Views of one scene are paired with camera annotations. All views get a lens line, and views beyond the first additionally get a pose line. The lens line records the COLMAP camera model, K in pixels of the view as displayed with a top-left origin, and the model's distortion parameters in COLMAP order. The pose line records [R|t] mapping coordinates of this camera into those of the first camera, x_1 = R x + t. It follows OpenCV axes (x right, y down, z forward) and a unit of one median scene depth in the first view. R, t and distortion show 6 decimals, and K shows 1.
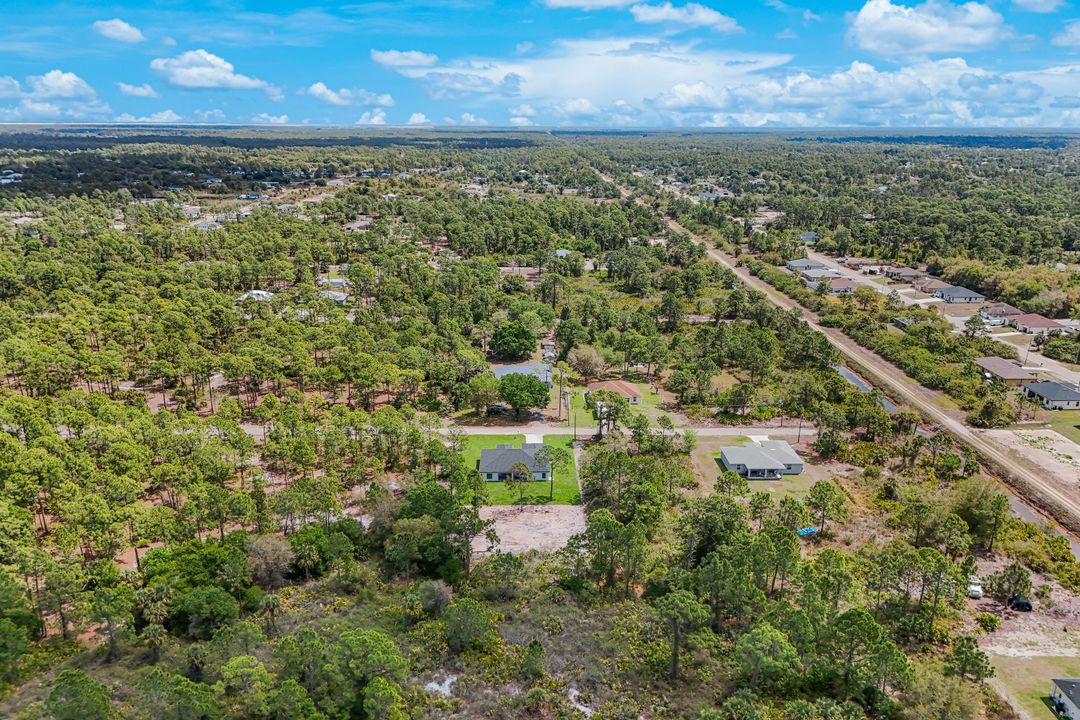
lens RADIAL K [[771.4, 0, 540.0], [0, 771.4, 360.0], [0, 0, 1]] dist [0.002511, -0.001136]
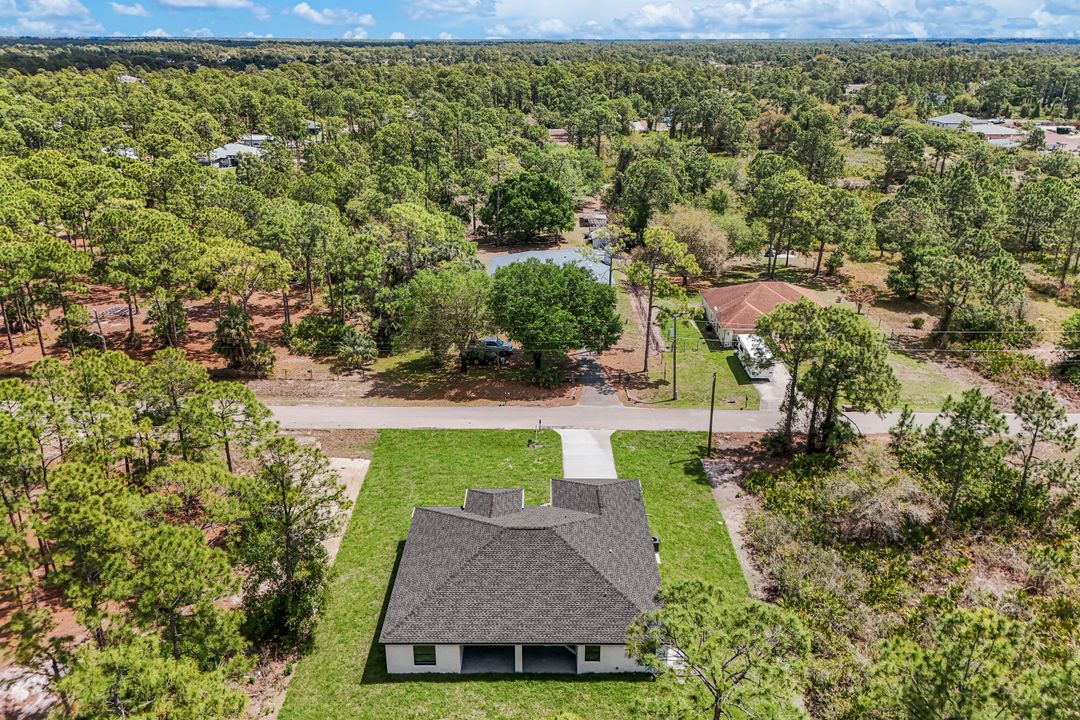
lens RADIAL K [[771.4, 0, 540.0], [0, 771.4, 360.0], [0, 0, 1]] dist [0.002511, -0.001136]
pose [[0.999728, 0.004988, -0.022790, -0.018725], [-0.002435, 0.993848, 0.110724, 0.023930], [0.023203, -0.110638, 0.993590, 0.605092]]
